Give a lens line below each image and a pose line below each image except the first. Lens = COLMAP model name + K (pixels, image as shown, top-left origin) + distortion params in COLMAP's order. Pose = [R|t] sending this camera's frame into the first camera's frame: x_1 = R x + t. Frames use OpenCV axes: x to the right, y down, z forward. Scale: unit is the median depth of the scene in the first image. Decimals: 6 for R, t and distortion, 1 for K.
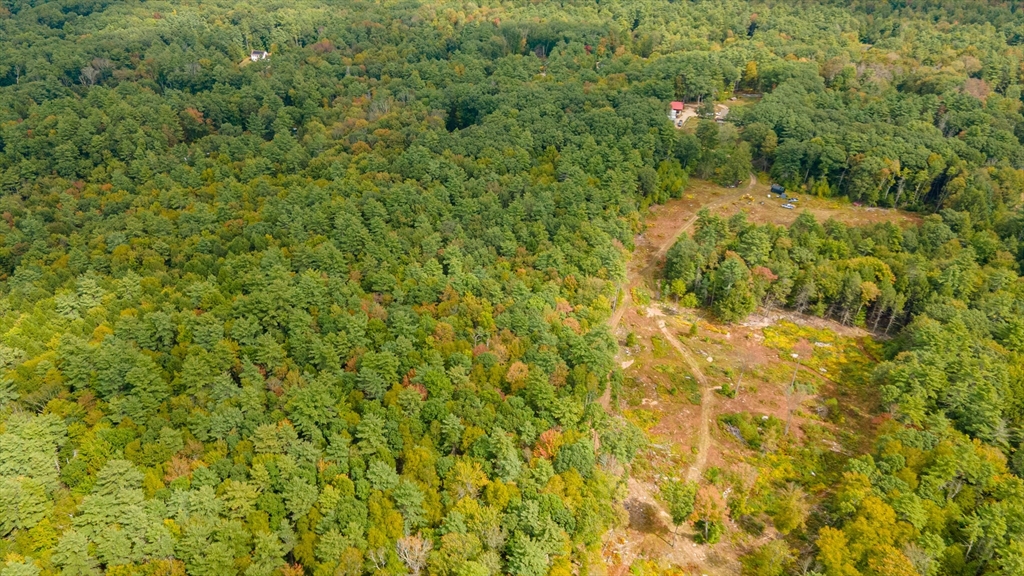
lens RADIAL K [[742.4, 0, 512.0], [0, 742.4, 288.0], [0, 0, 1]] dist [0.007555, 0.069807]
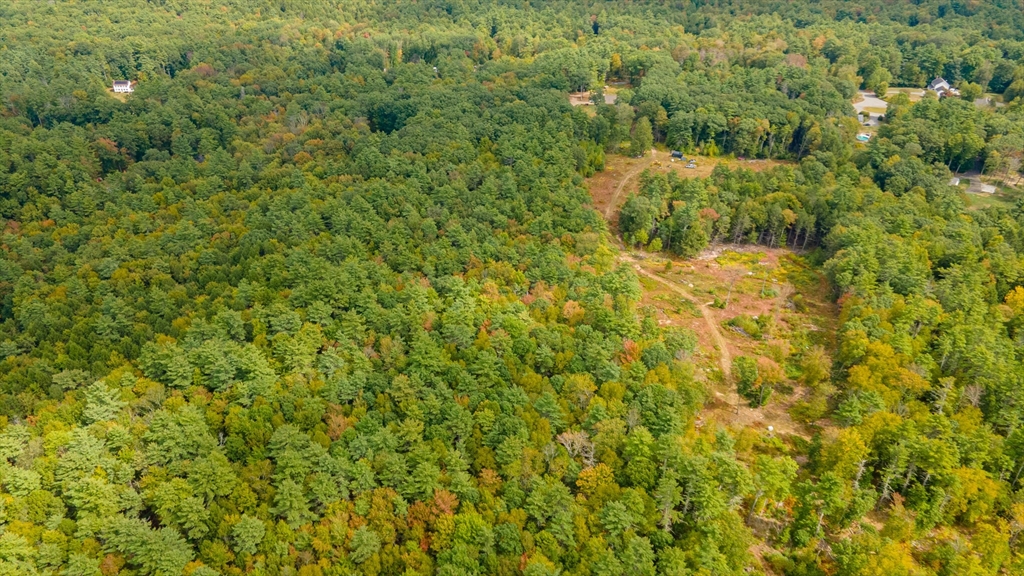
lens RADIAL K [[742.4, 0, 512.0], [0, 742.4, 288.0], [0, 0, 1]] dist [0.007555, 0.069807]
pose [[0.958166, -0.148567, 0.244634, -0.218776], [0.154196, 0.988033, -0.003908, 0.042218], [-0.241126, 0.041466, 0.969607, -0.072218]]
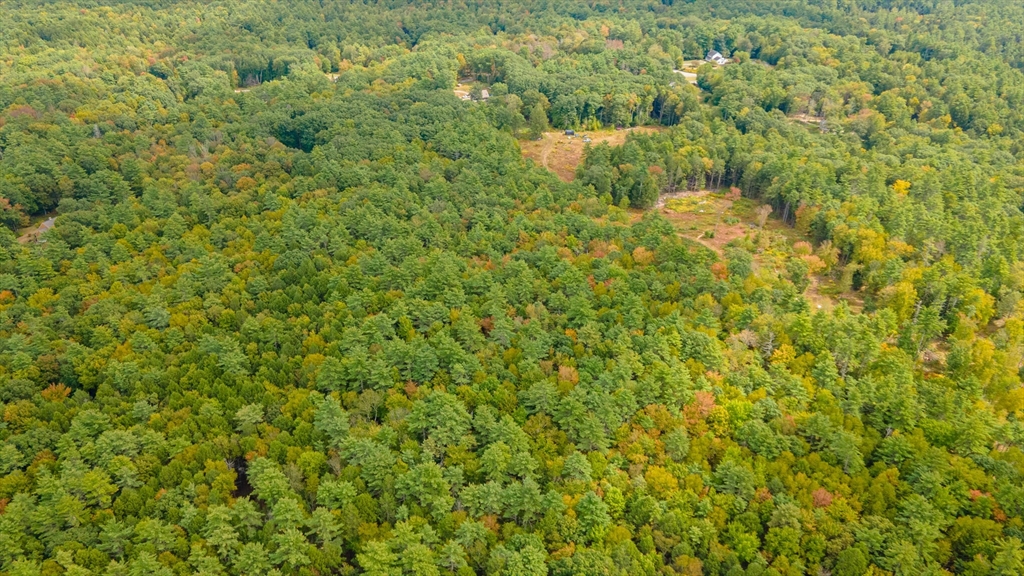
lens RADIAL K [[742.4, 0, 512.0], [0, 742.4, 288.0], [0, 0, 1]] dist [0.007555, 0.069807]
pose [[0.749581, -0.329650, 0.573985, -0.593761], [0.349615, 0.933509, 0.079559, -0.013548], [-0.562047, 0.141038, 0.814991, 0.008145]]
